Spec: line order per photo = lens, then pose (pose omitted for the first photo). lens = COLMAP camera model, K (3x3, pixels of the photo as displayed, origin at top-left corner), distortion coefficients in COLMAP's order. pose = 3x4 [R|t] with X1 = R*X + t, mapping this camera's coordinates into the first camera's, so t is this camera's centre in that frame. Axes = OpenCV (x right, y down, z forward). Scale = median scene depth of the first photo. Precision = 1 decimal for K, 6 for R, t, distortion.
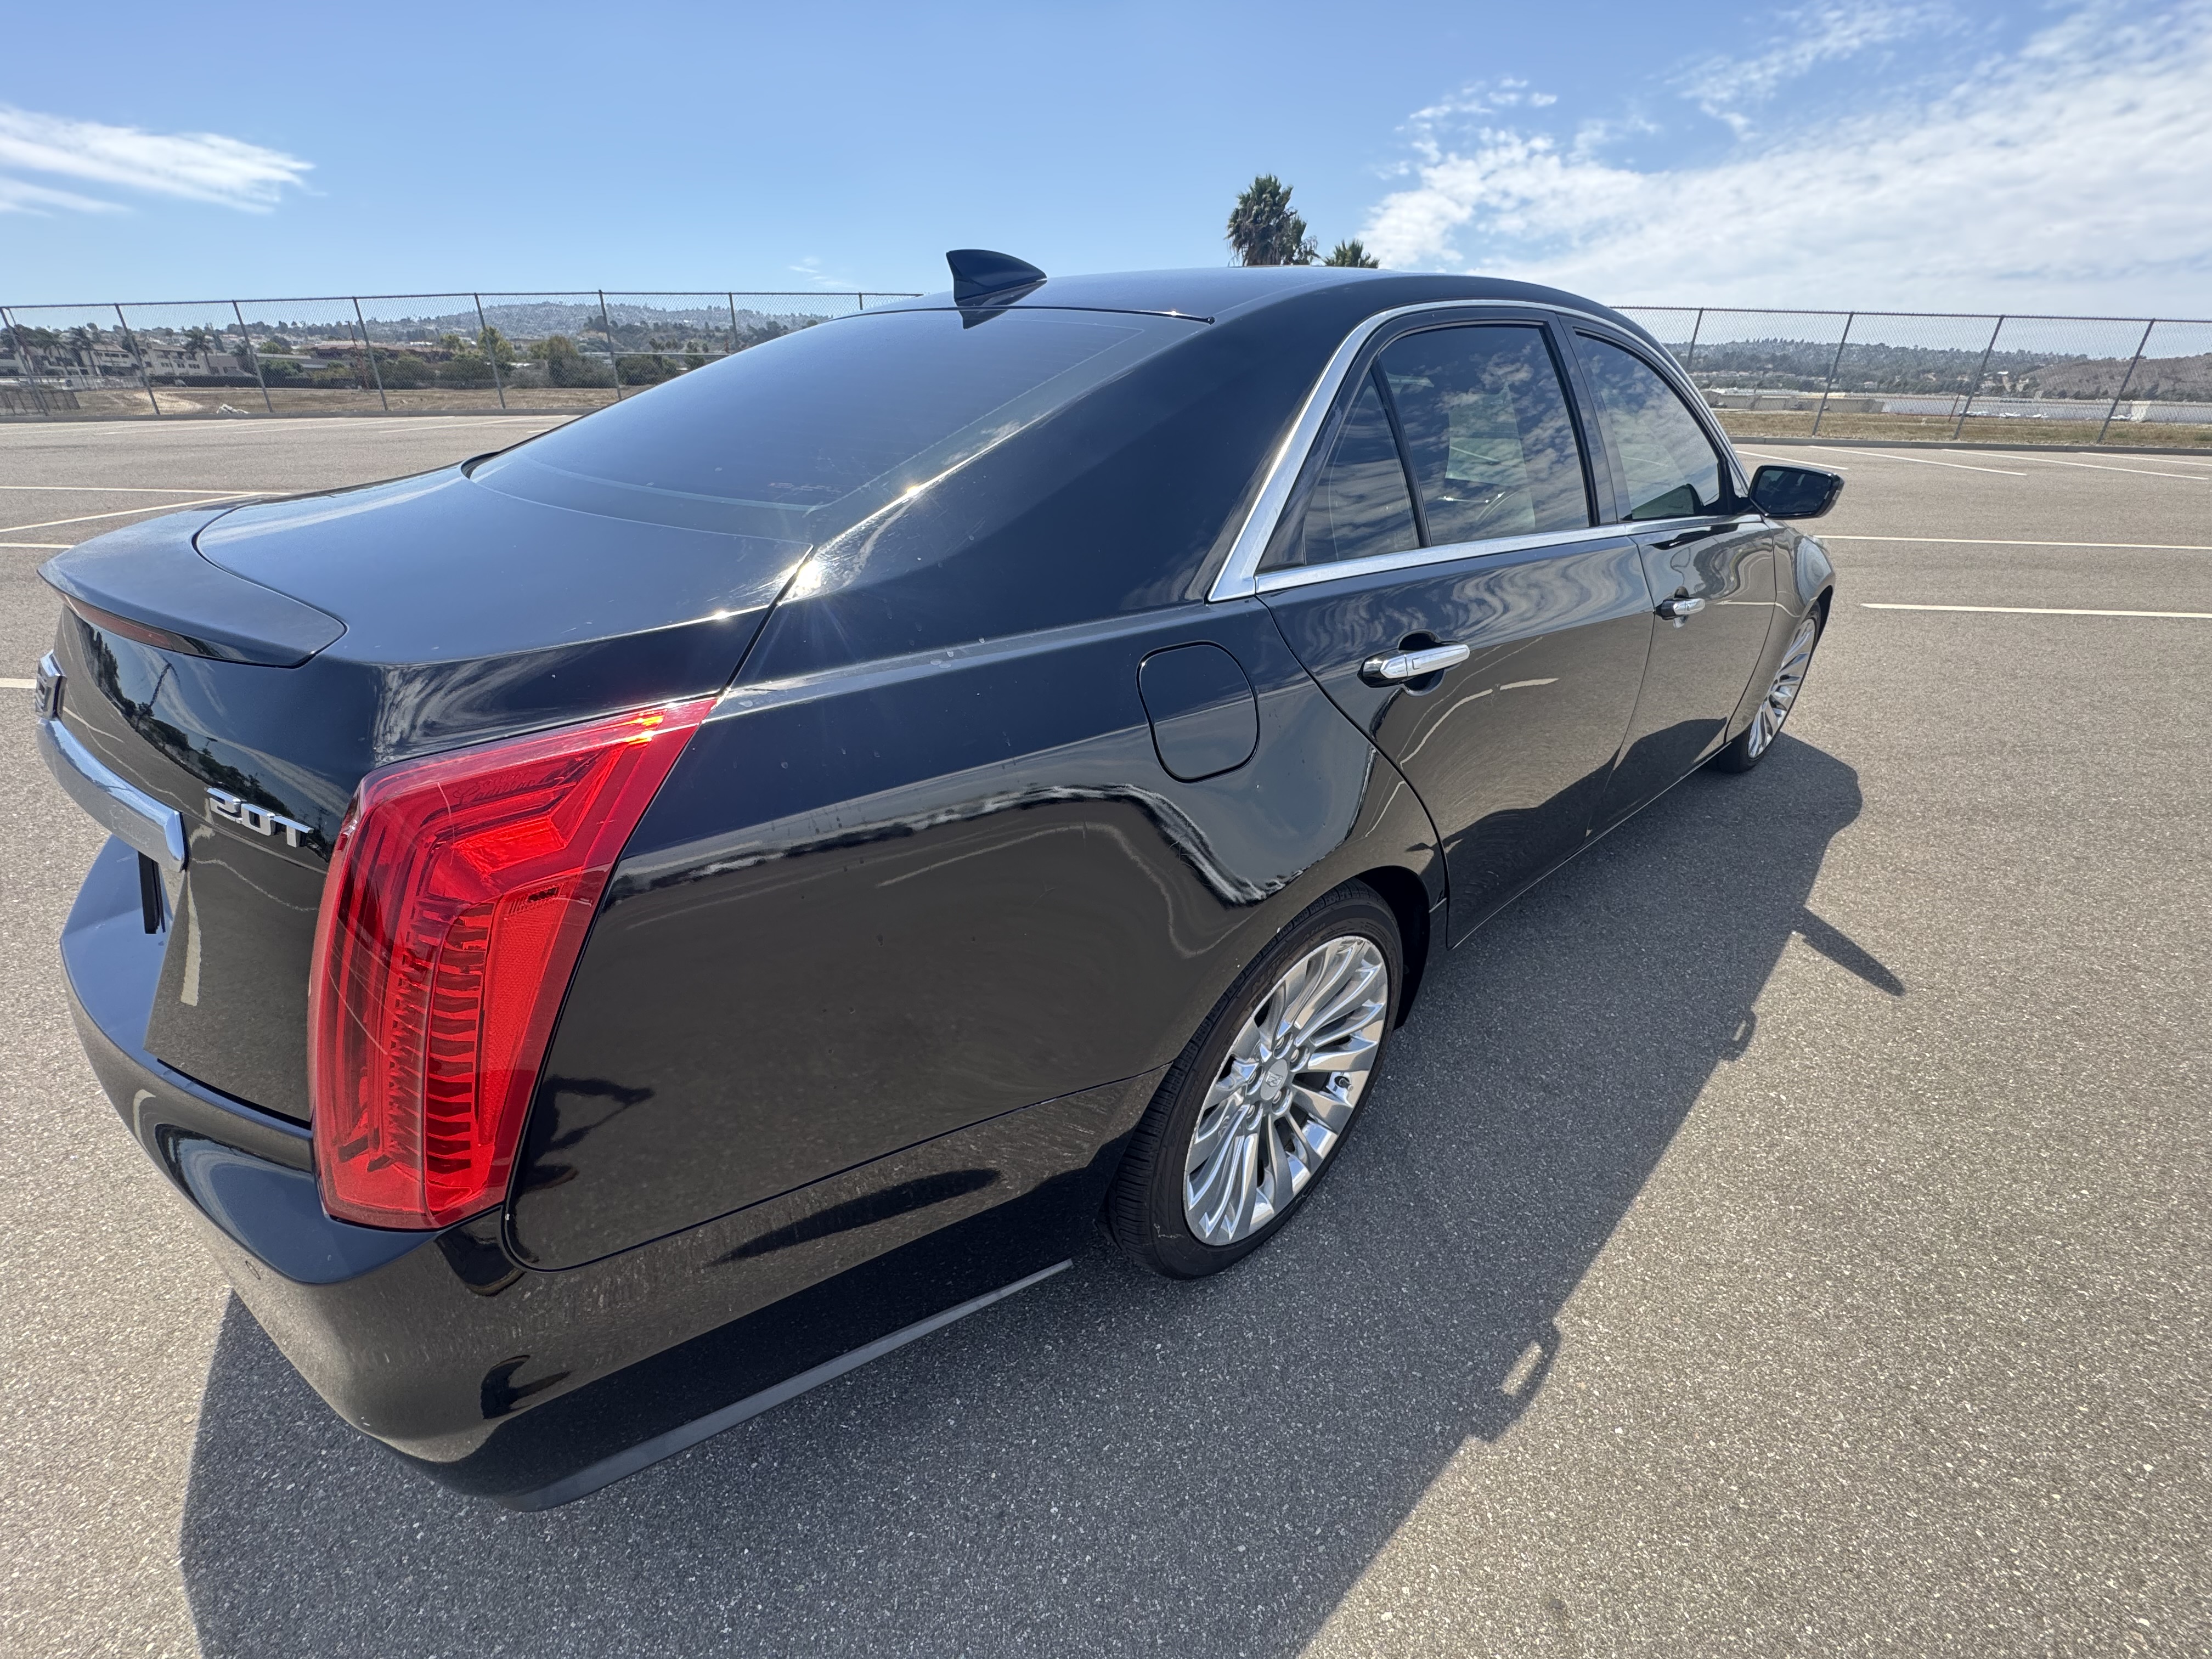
lens RADIAL K [[887.1, 0, 1108.5], [0, 887.1, 827.3], [0, 0, 1]] dist [-0.004654, 0.000018]
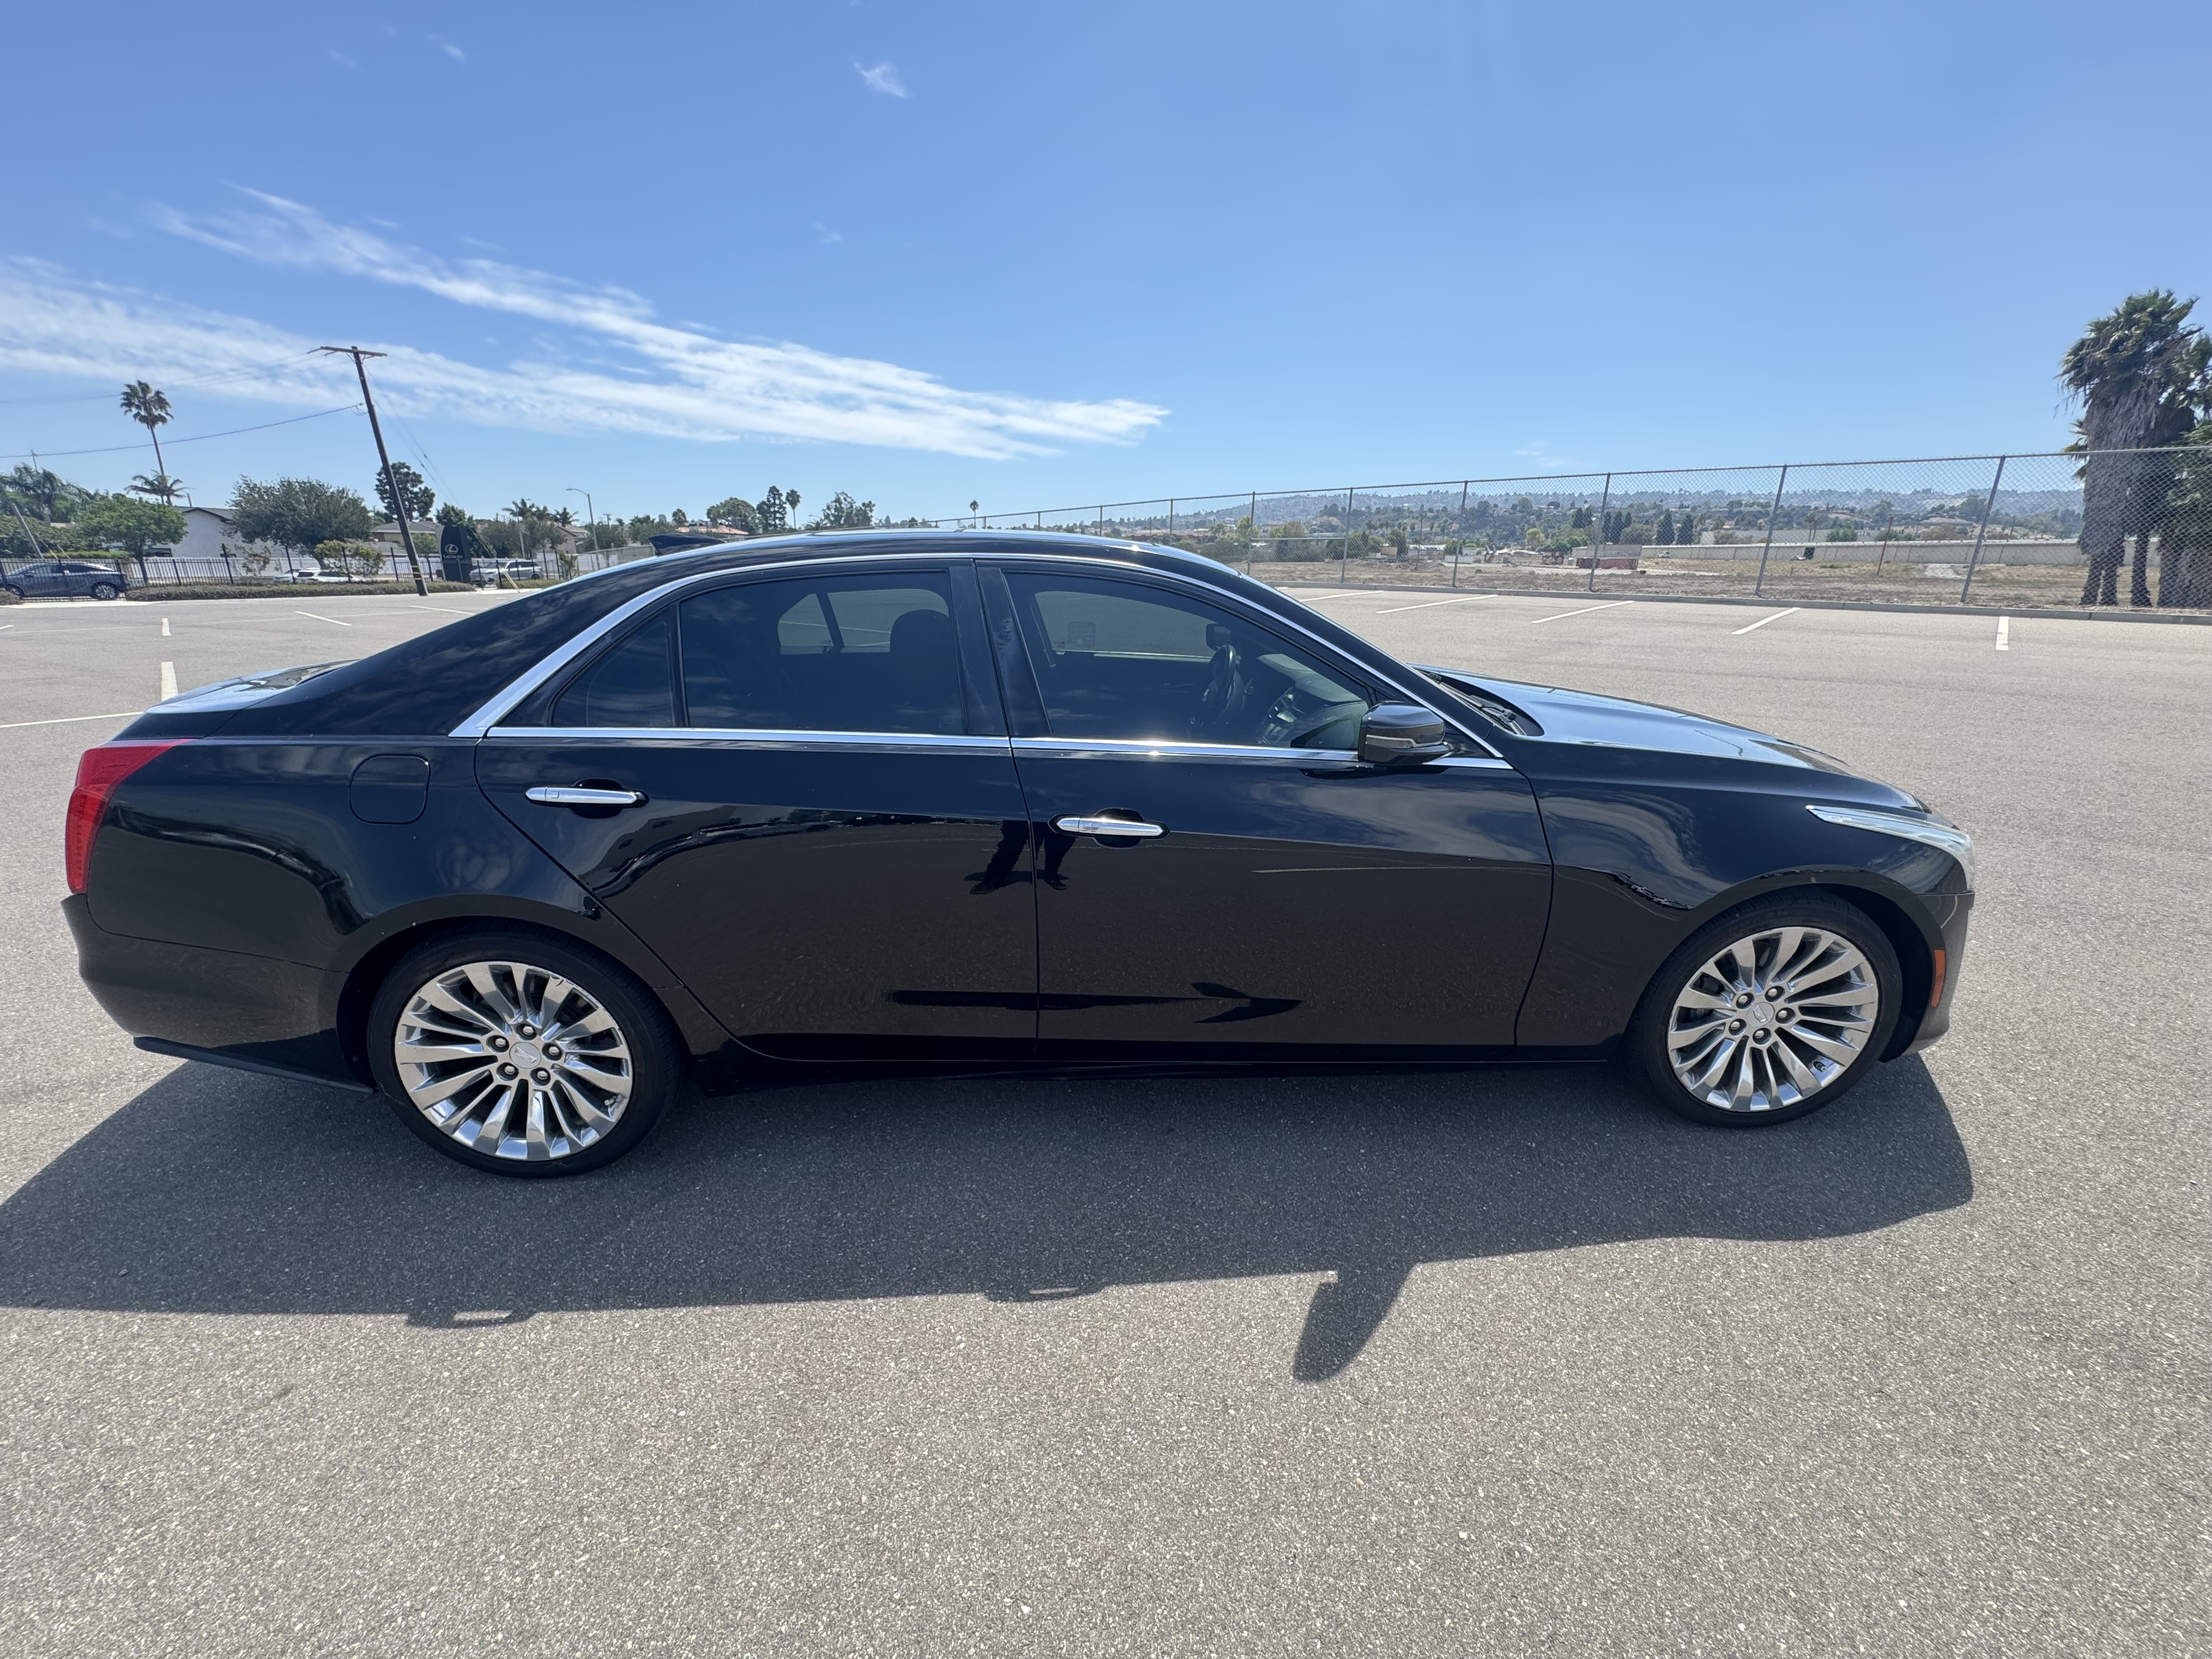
lens RADIAL K [[887.1, 0, 1102.3], [0, 887.1, 829.2], [0, 0, 1]] dist [-0.004654, 0.000018]
pose [[0.763163, 0.178203, -0.621149, 1.296000], [-0.278664, 0.958011, -0.067529, -0.181466], [0.583034, 0.224628, 0.780778, 0.232741]]
